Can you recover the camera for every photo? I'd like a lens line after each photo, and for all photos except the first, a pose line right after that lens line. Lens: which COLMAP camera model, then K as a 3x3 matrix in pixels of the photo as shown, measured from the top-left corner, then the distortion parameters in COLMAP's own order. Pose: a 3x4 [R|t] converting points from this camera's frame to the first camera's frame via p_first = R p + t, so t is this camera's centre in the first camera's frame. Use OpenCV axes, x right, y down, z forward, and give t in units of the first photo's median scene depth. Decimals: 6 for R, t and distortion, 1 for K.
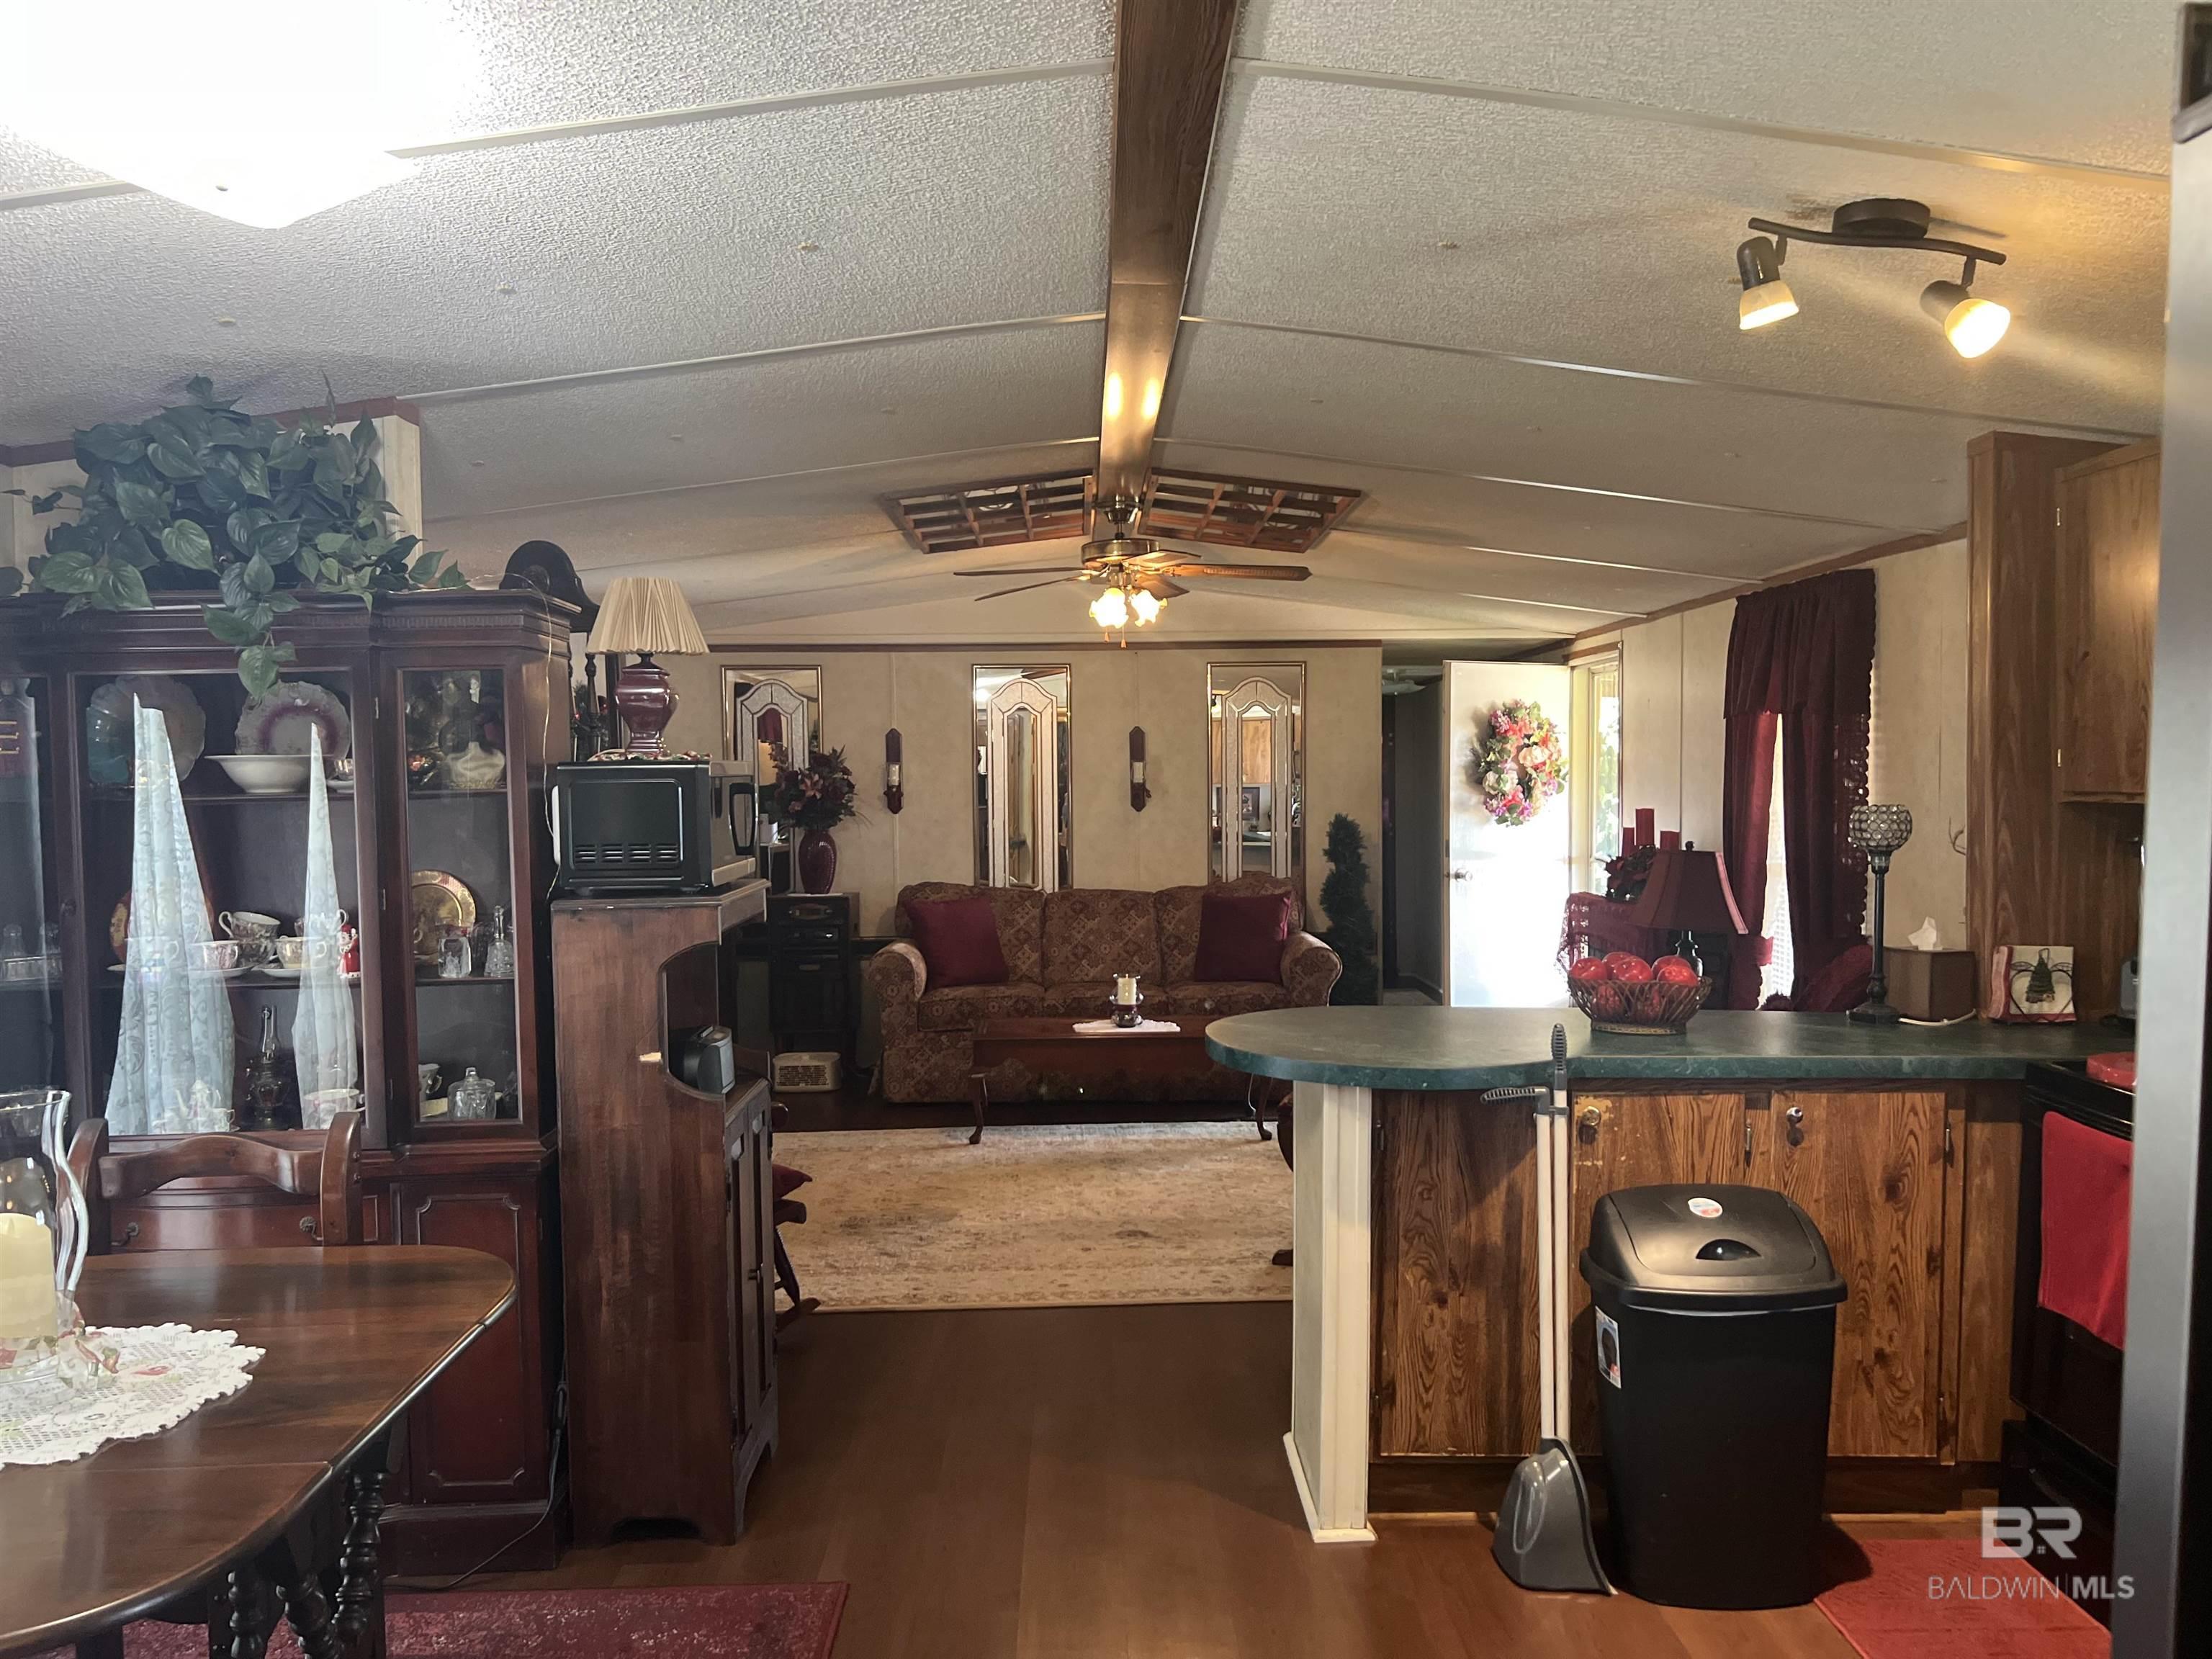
lens RADIAL K [[1669.1, 0, 1099.4], [0, 1669.1, 826.0], [0, 0, 1]] dist [0.109899, -0.186183]
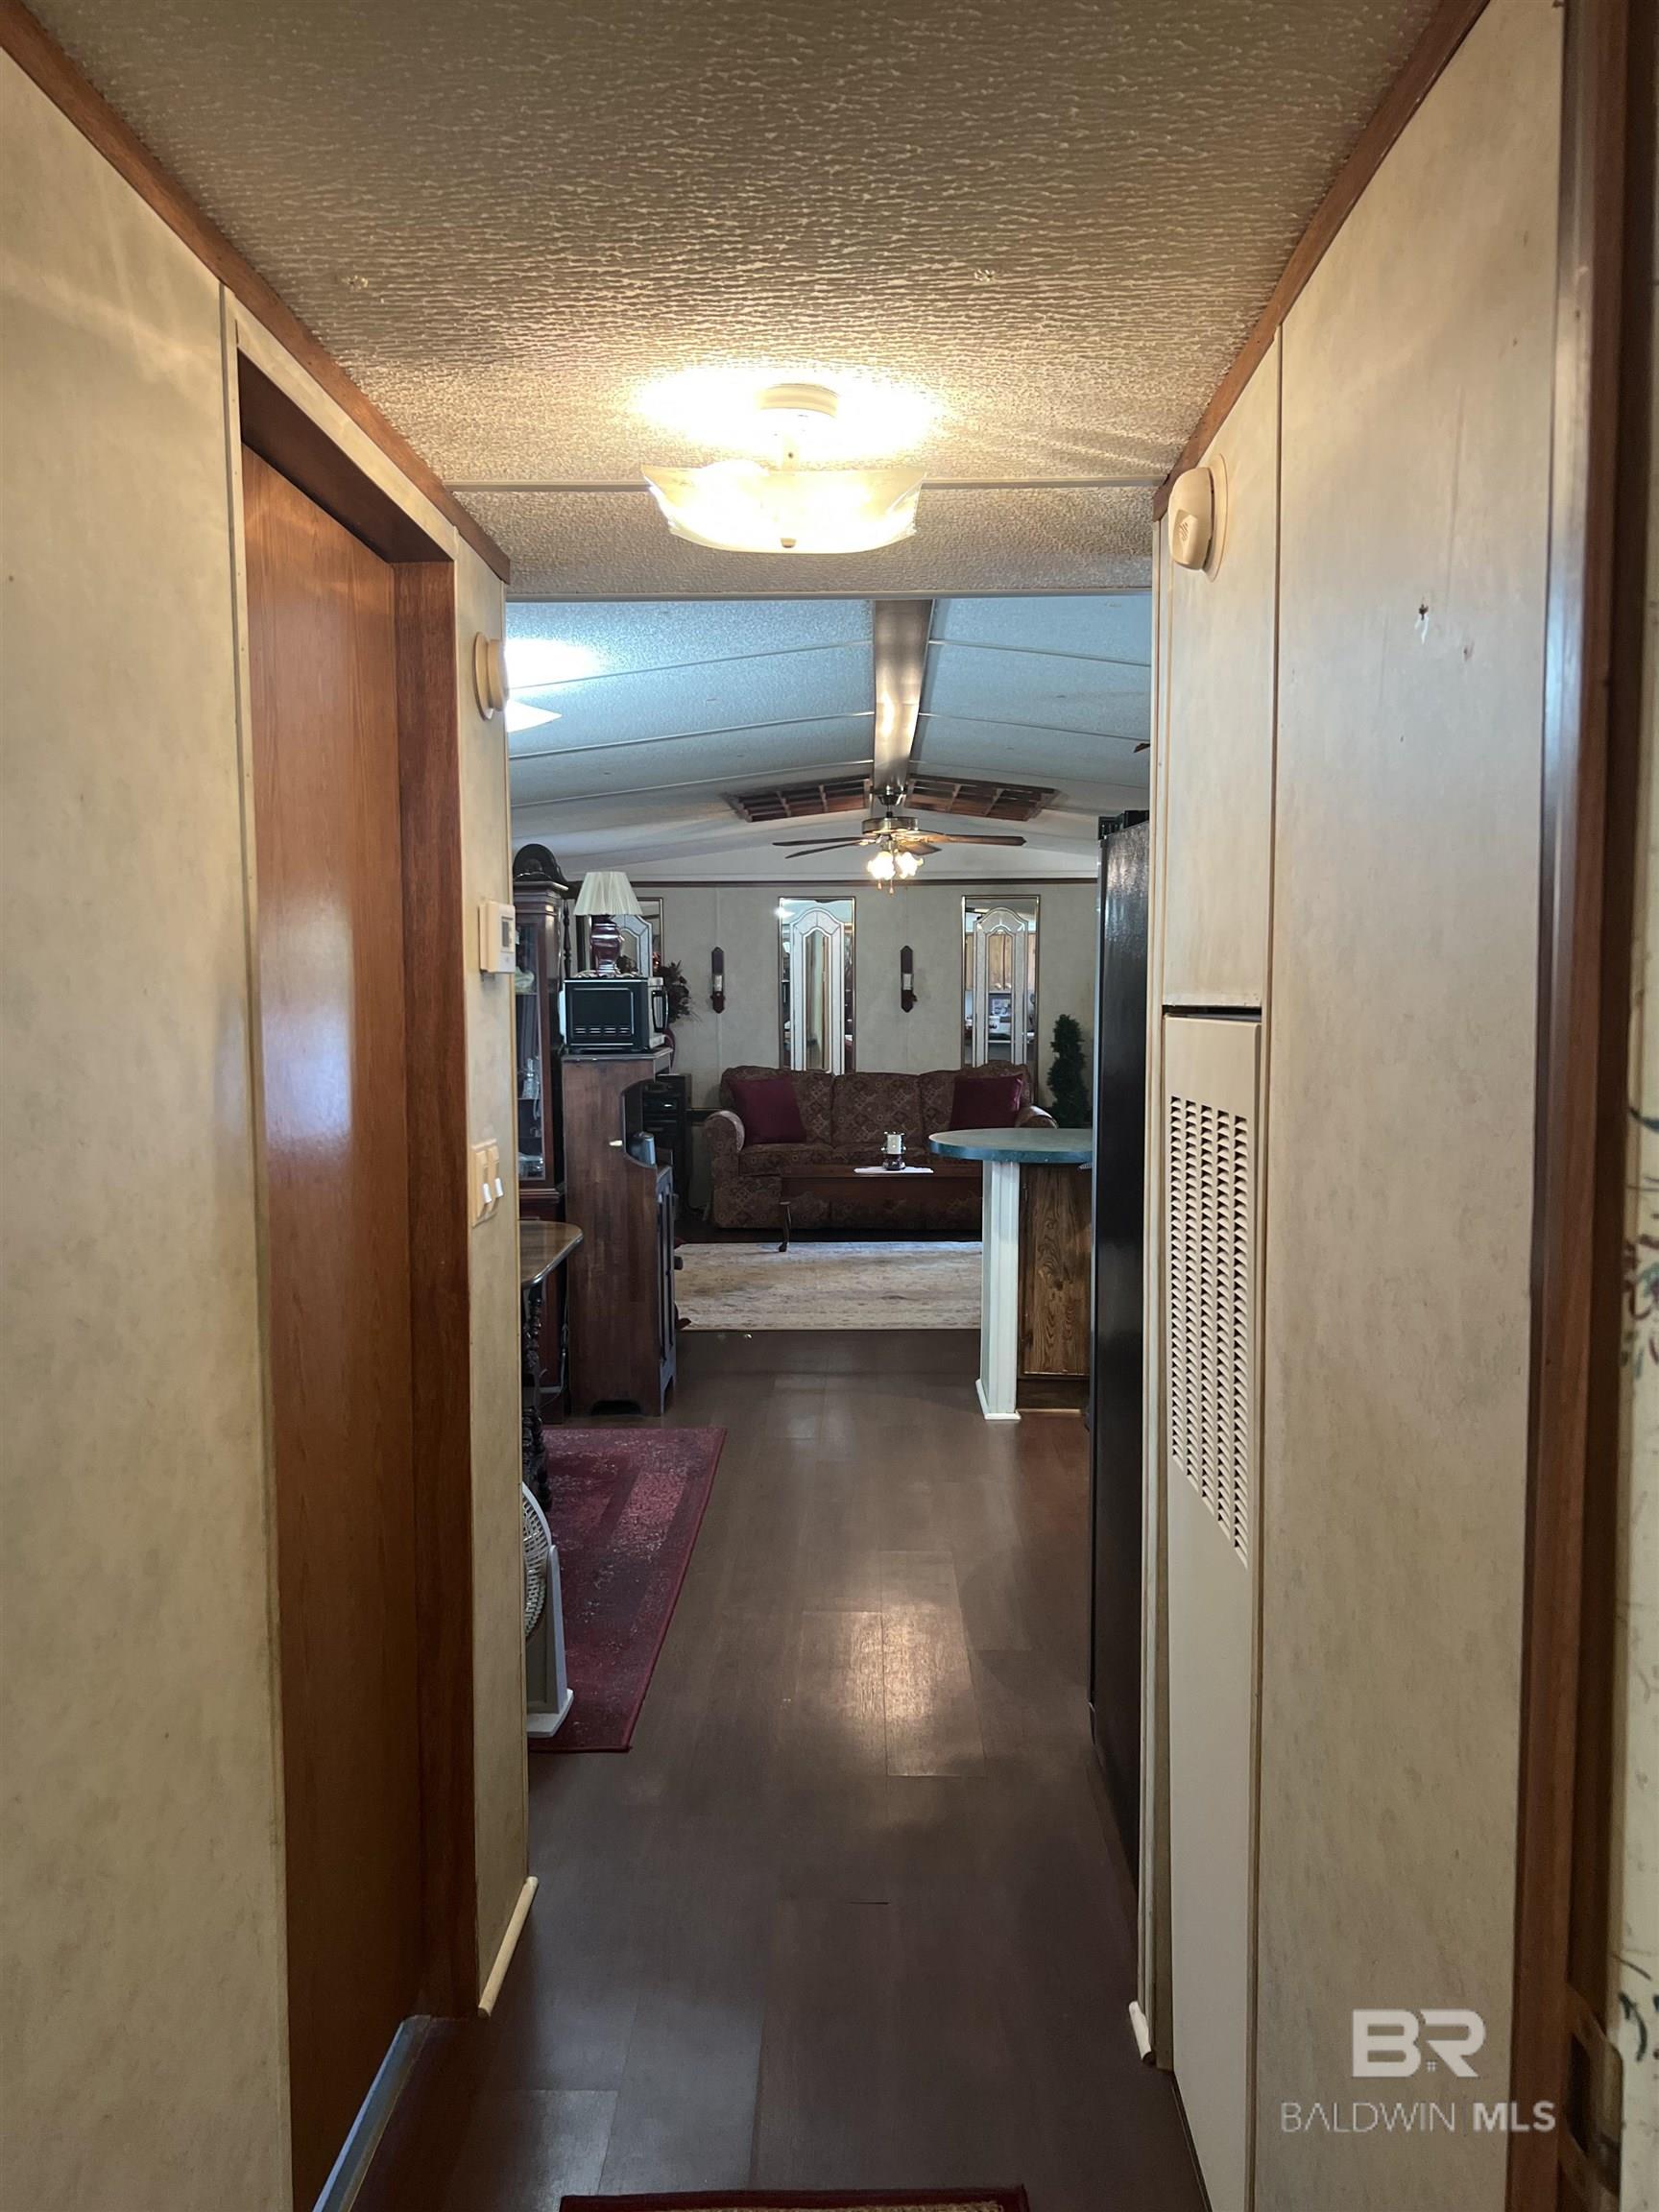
lens RADIAL K [[1669.1, 0, 791.8], [0, 1669.1, 1101.2], [0, 0, 1]] dist [0.109899, -0.186183]
pose [[0.998368, 0.007709, -0.056578, 0.018722], [-0.005353, 0.999117, 0.041680, 0.014932], [0.056849, -0.041309, 0.997528, -0.668899]]
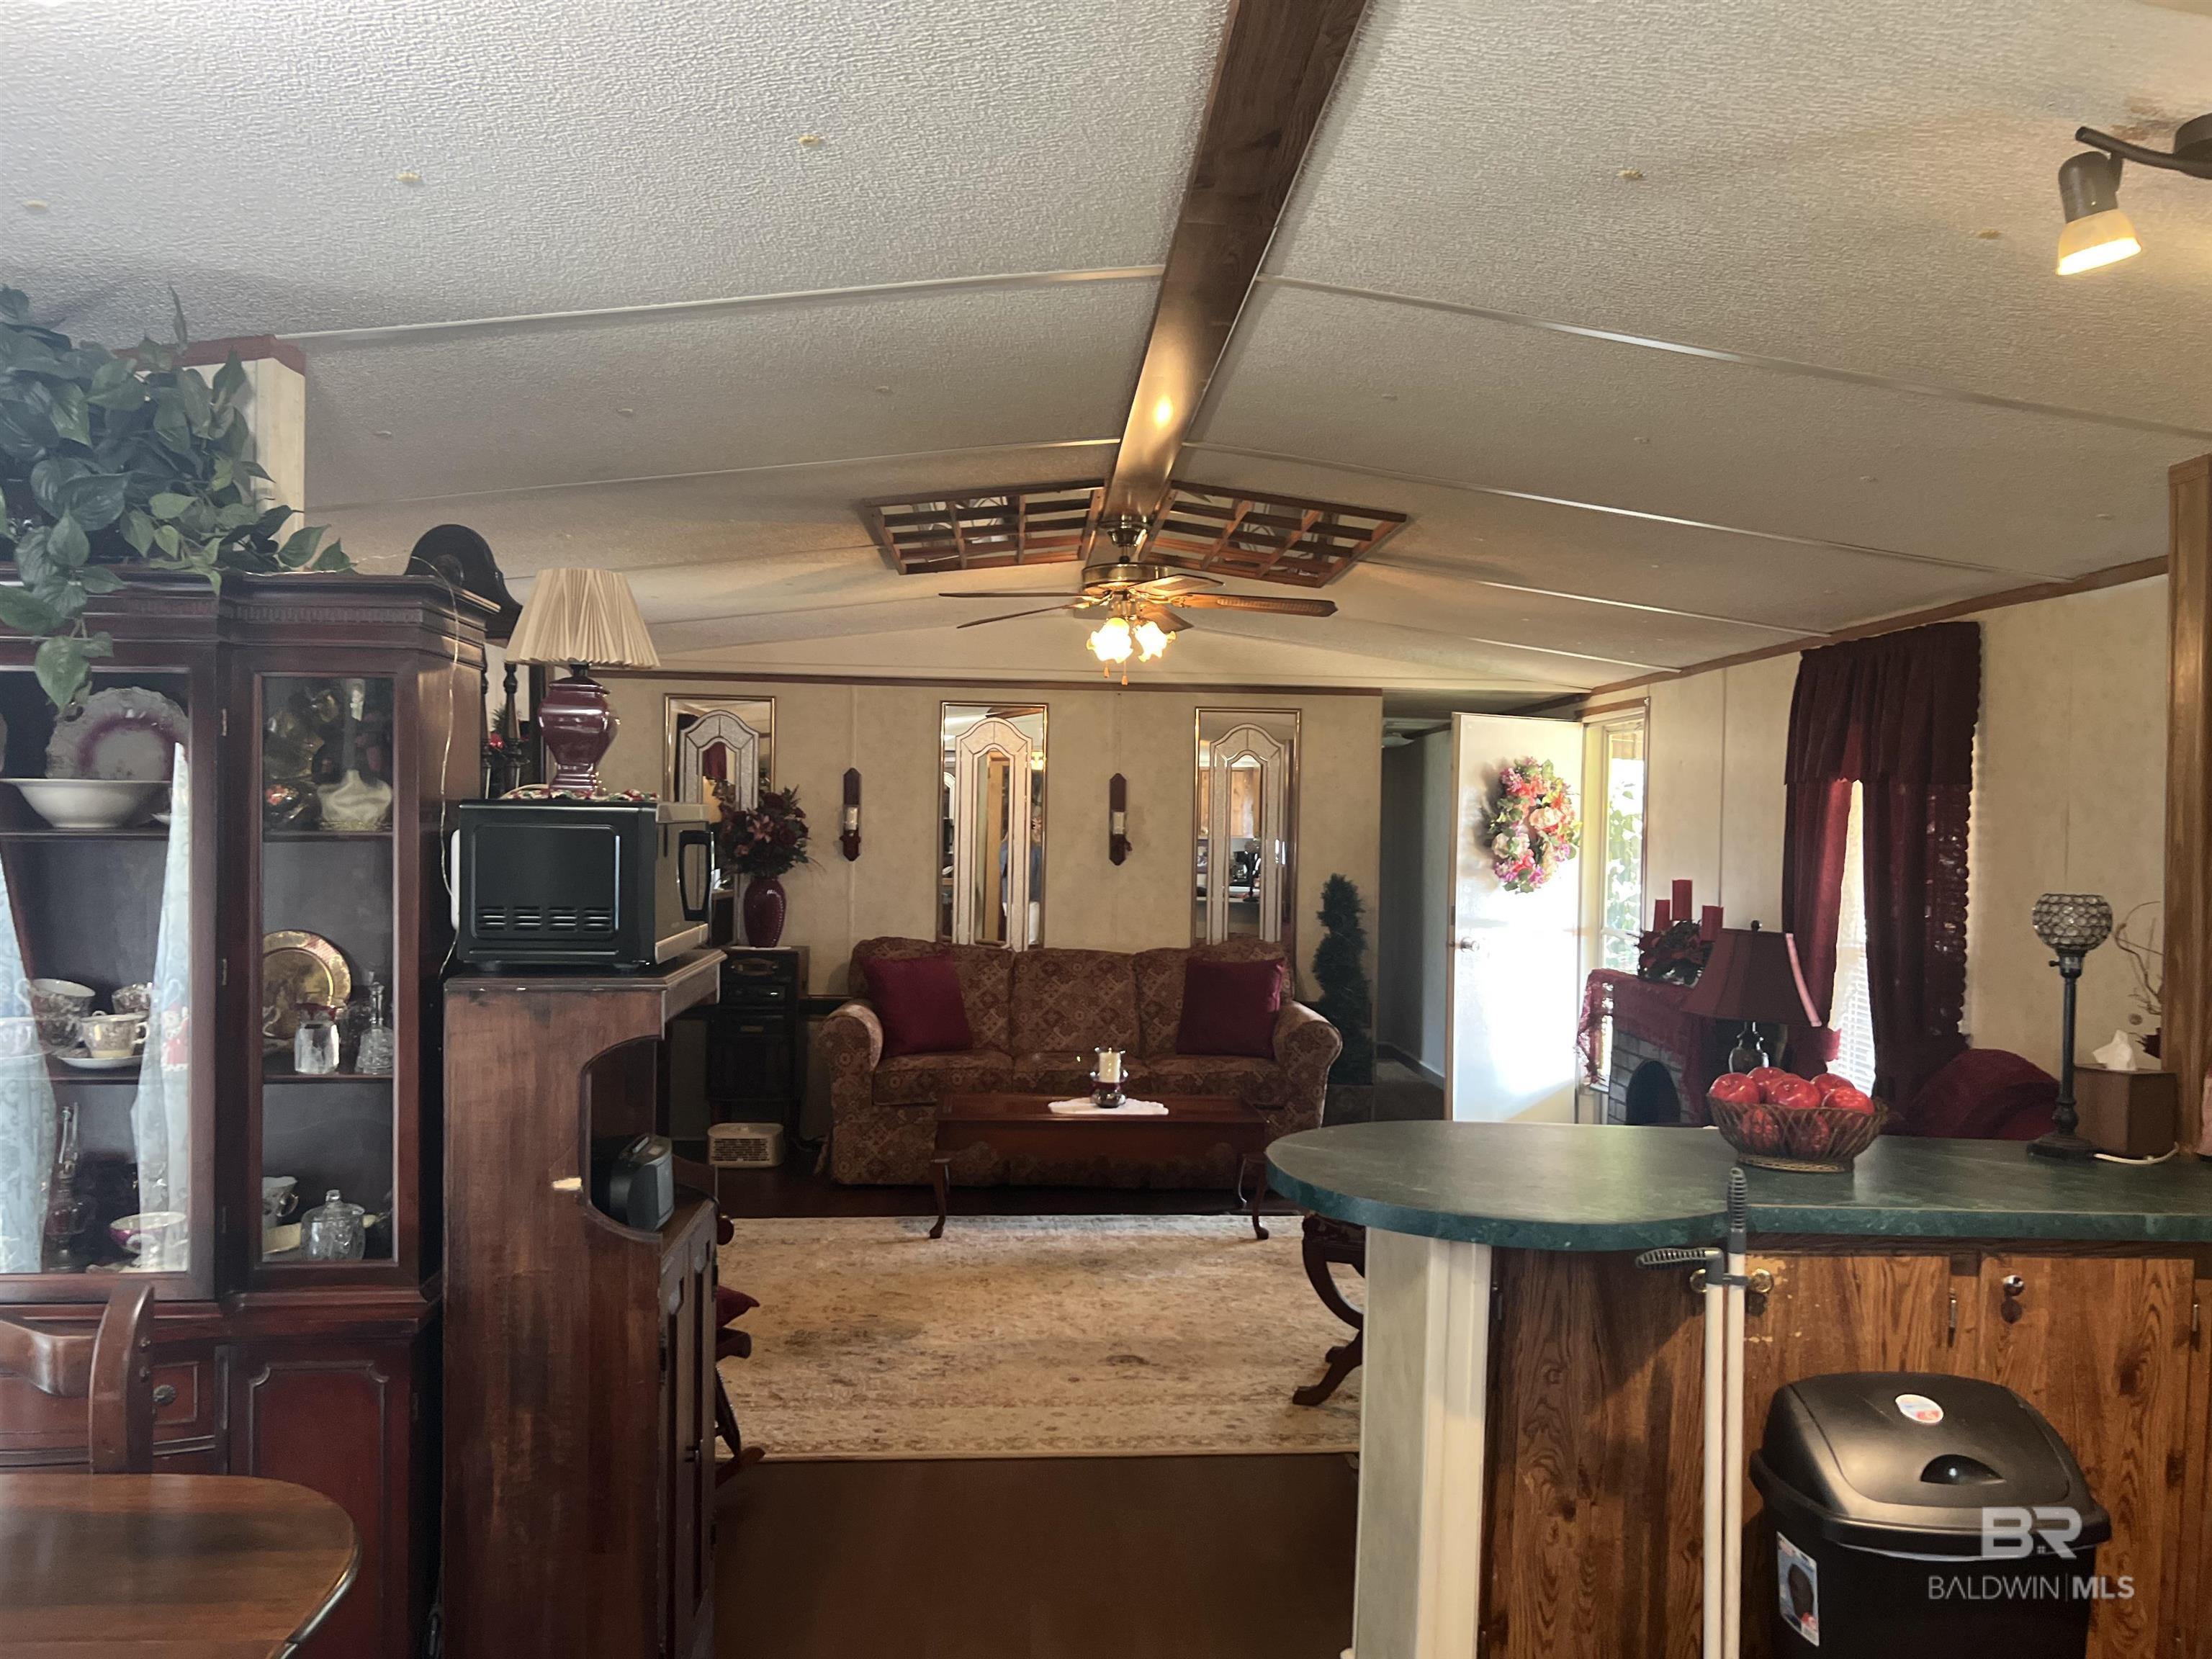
lens RADIAL K [[1671.4, 0, 1106.0], [0, 1671.4, 829.5], [0, 0, 1]] dist [0.070885, -0.082575]
pose [[0.998781, 0.027736, 0.040823, -0.048465], [-0.026681, 0.999302, -0.026164, -0.010169], [-0.041520, 0.025043, 0.998824, 0.184941]]
